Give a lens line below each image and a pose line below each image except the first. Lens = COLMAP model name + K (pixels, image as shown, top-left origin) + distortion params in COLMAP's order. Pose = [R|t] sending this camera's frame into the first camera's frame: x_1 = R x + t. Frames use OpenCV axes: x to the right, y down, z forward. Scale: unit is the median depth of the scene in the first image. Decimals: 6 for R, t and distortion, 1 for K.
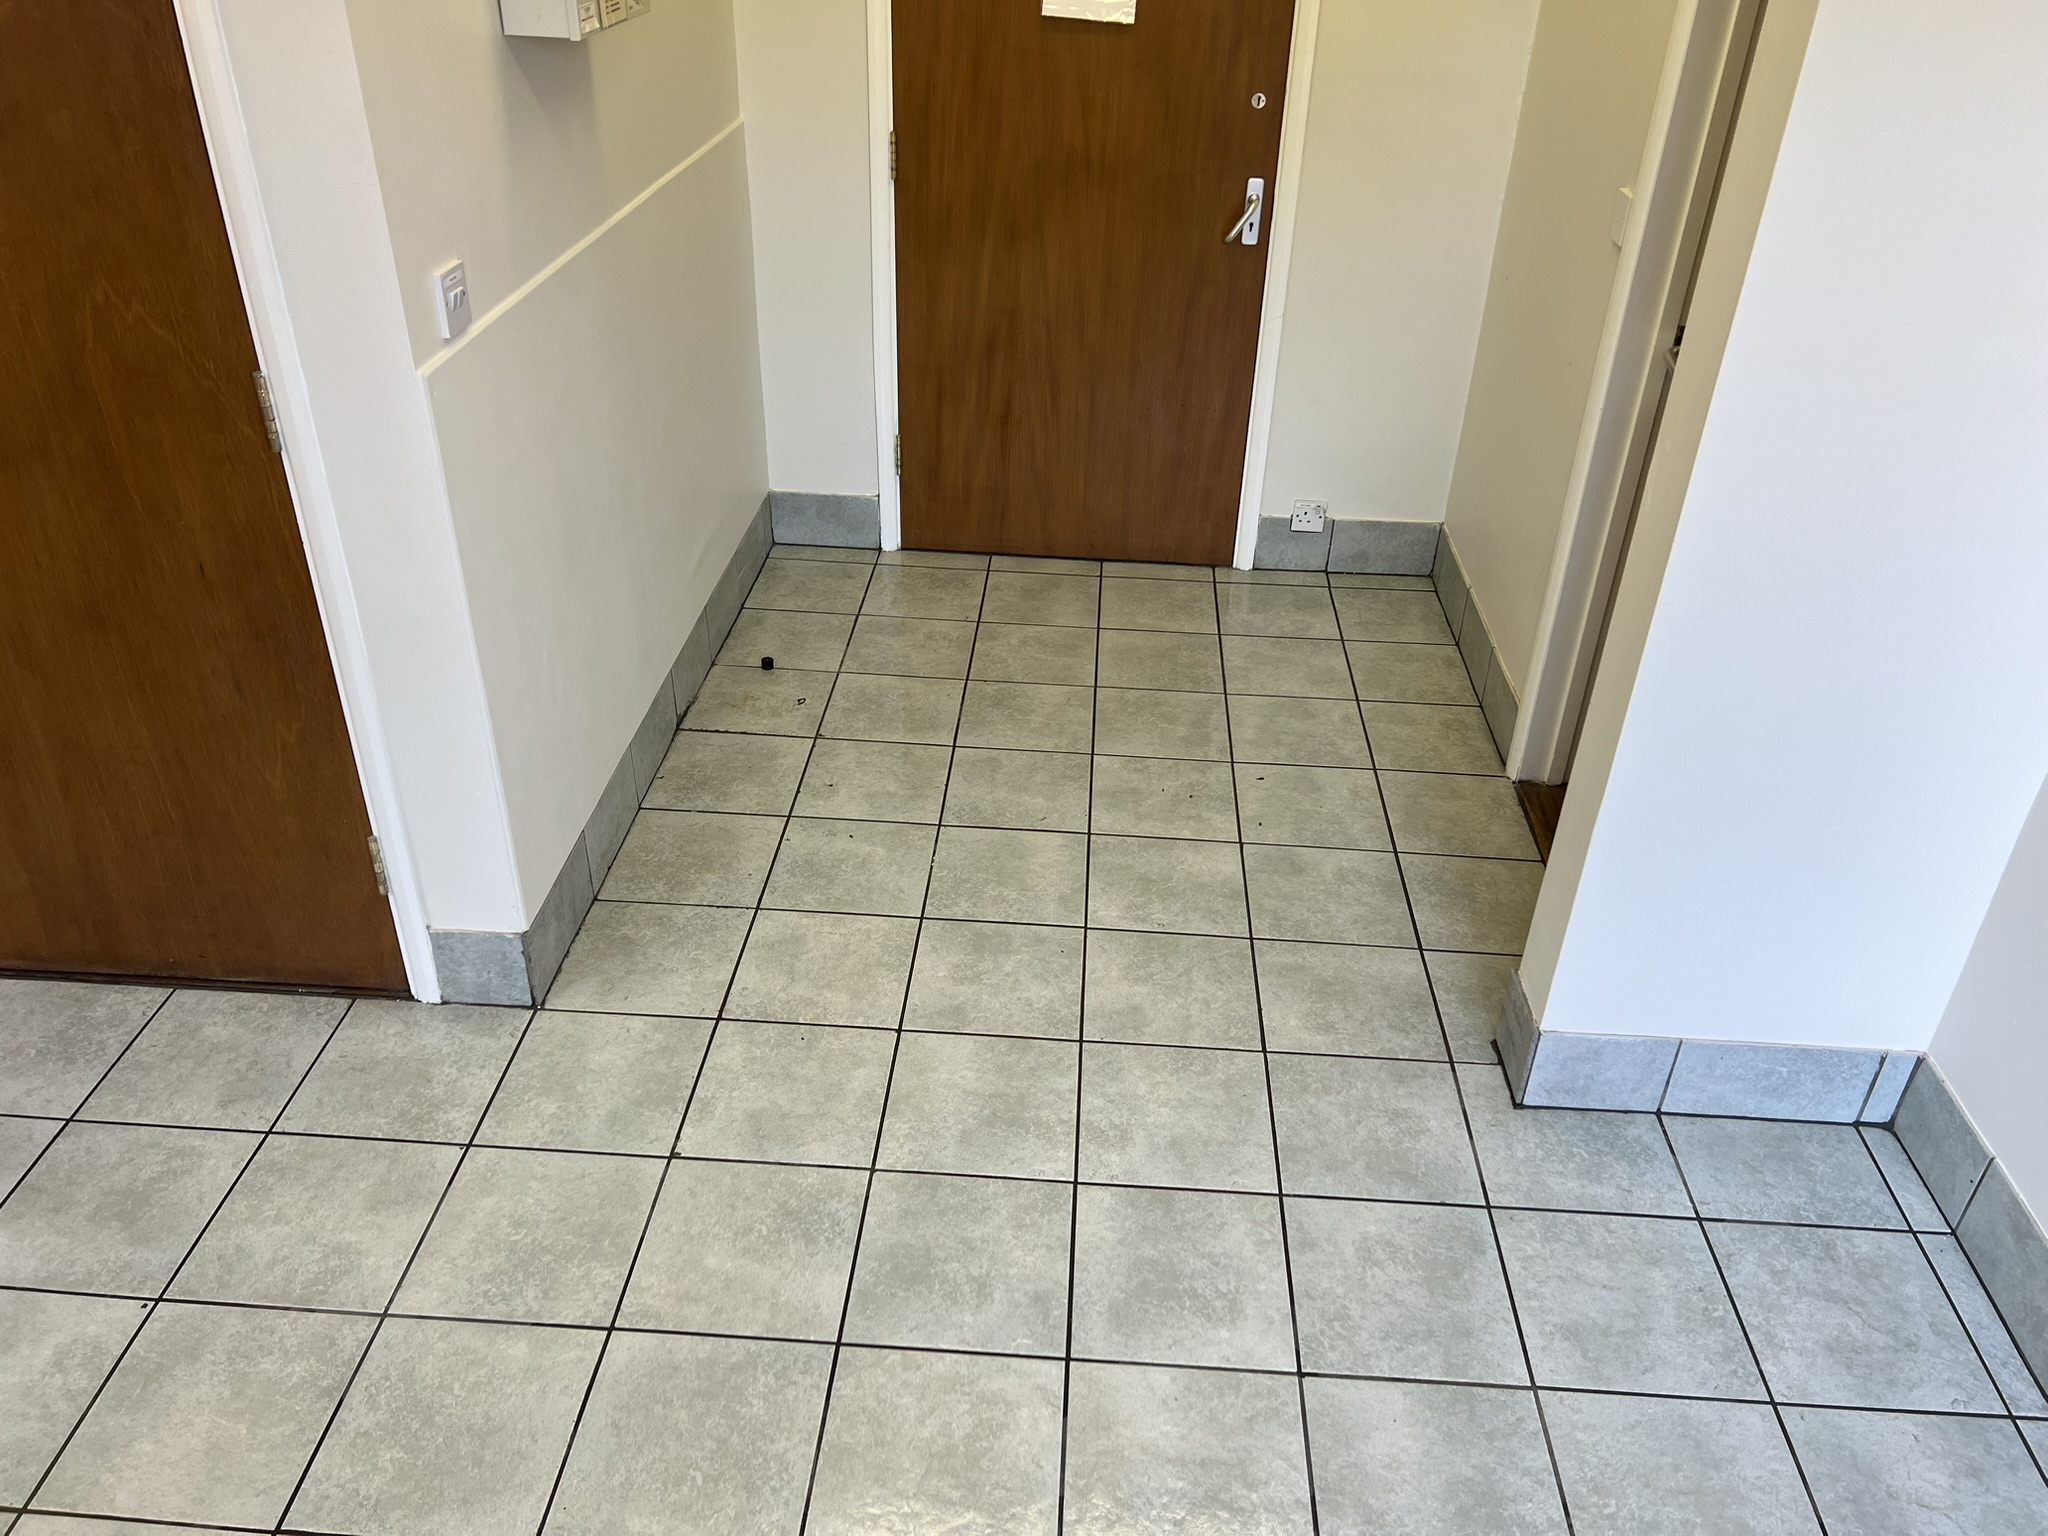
lens RADIAL K [[1536.8, 0, 1023.3], [0, 1536.8, 746.1], [0, 0, 1]] dist [0.052878, -0.057452]
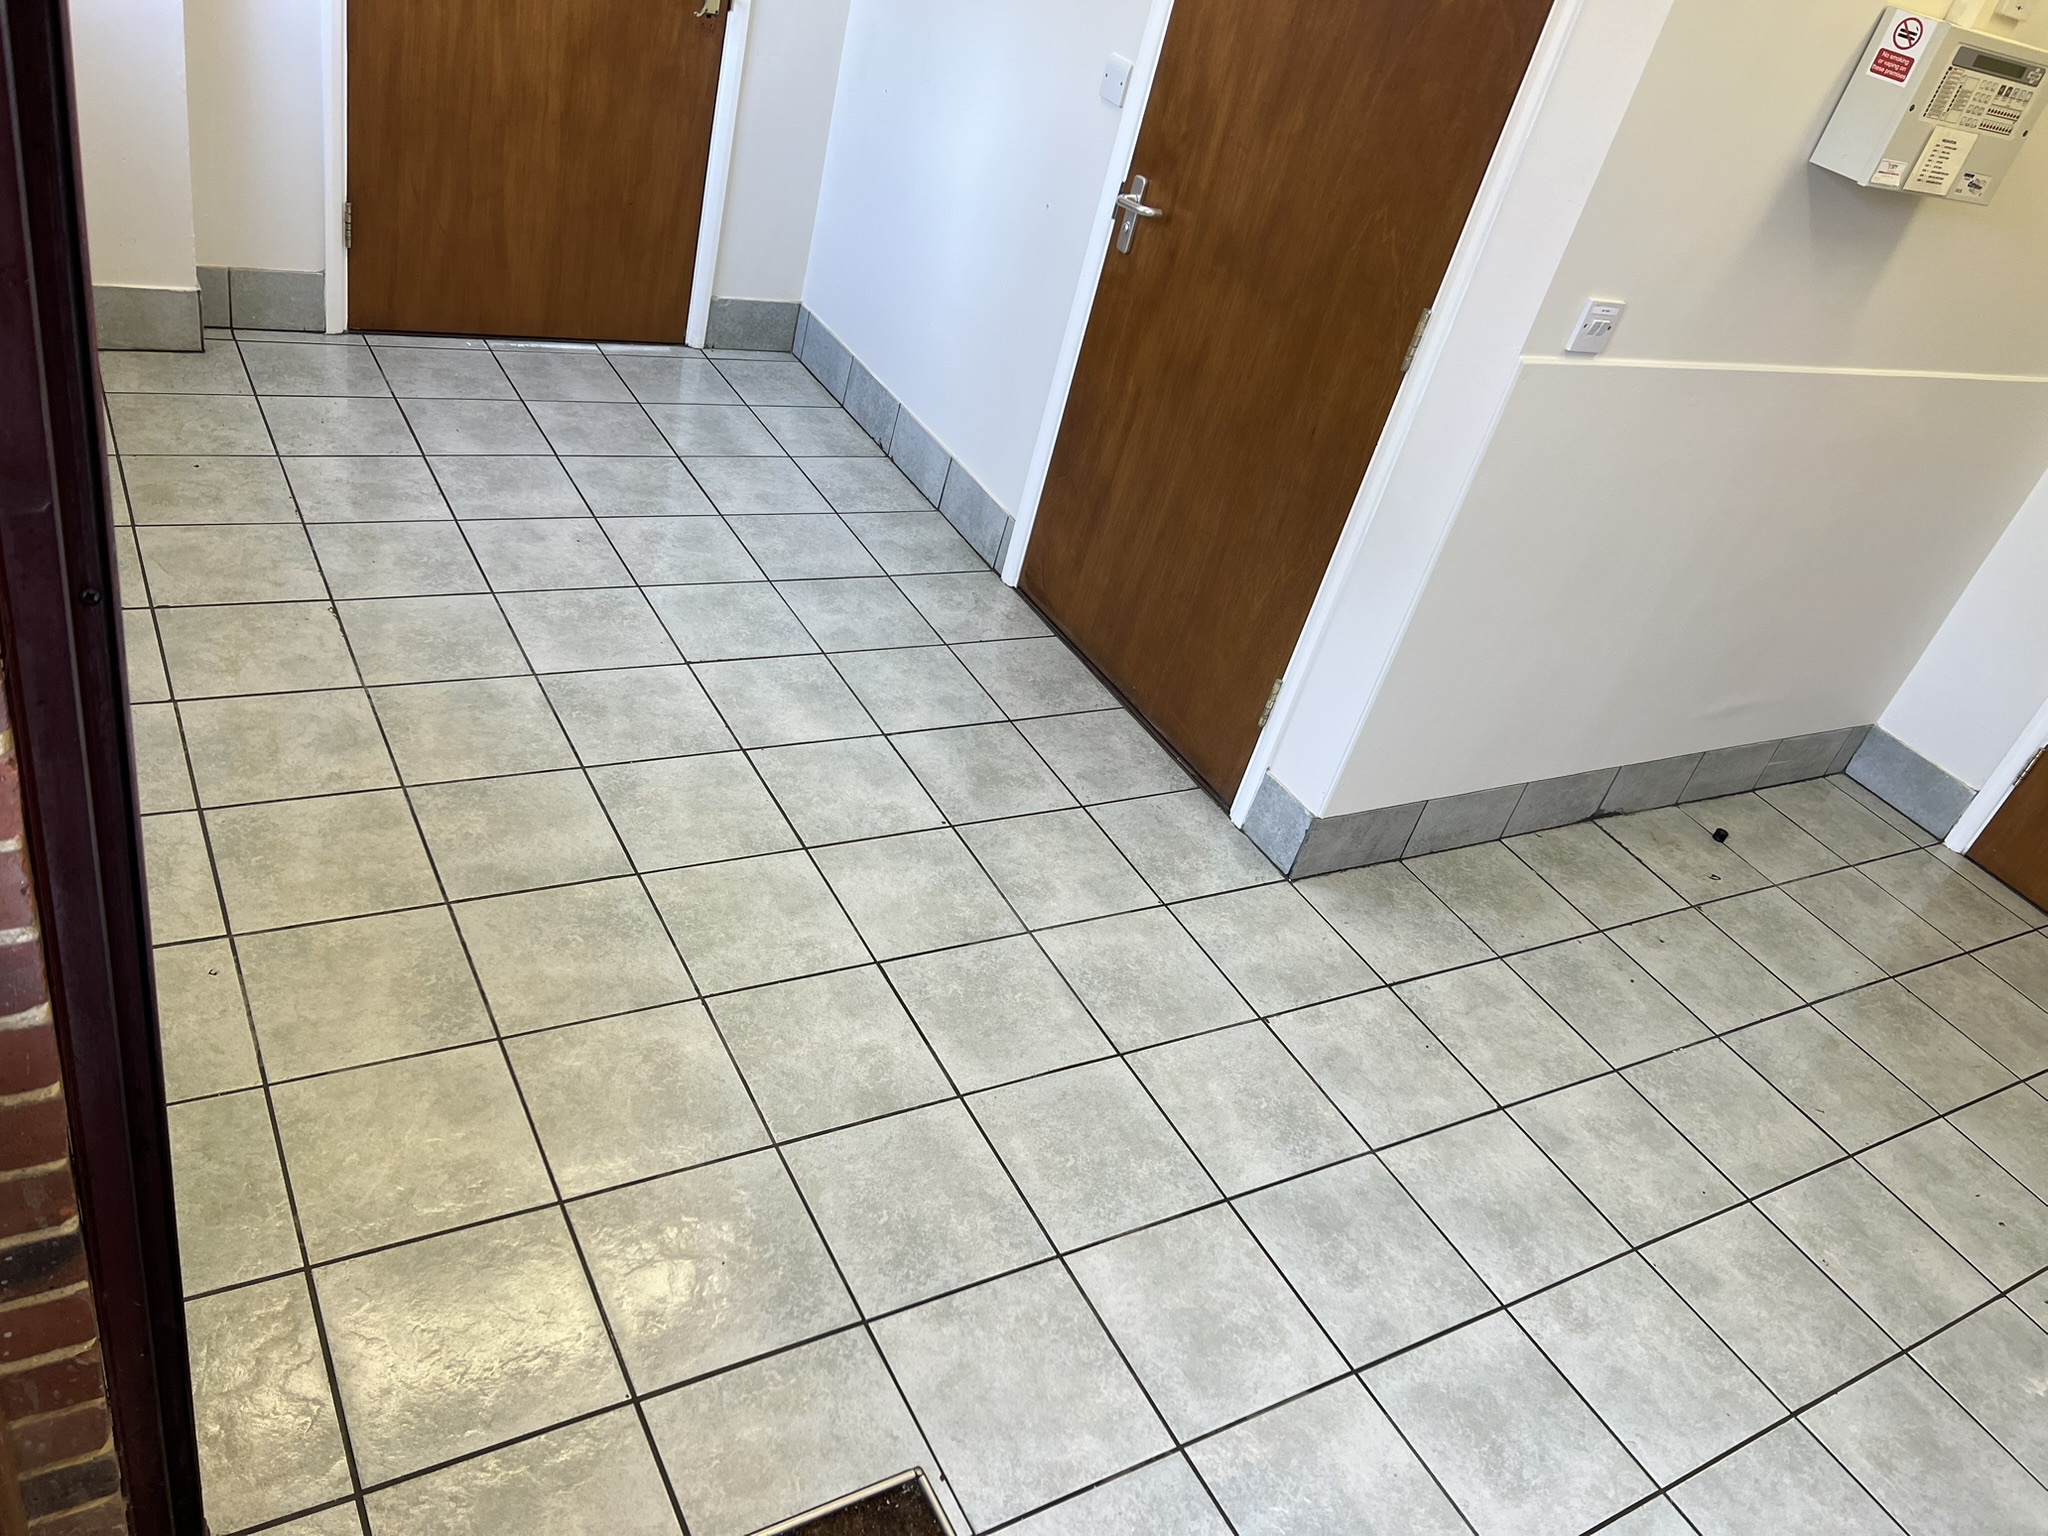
lens RADIAL K [[1536.8, 0, 1010.7], [0, 1536.8, 776.4], [0, 0, 1]] dist [0.052878, -0.057452]
pose [[0.534486, 0.559951, -0.633072, 0.280509], [-0.613441, 0.772276, 0.165165, 0.045315], [0.581391, 0.300074, 0.756267, -0.038802]]
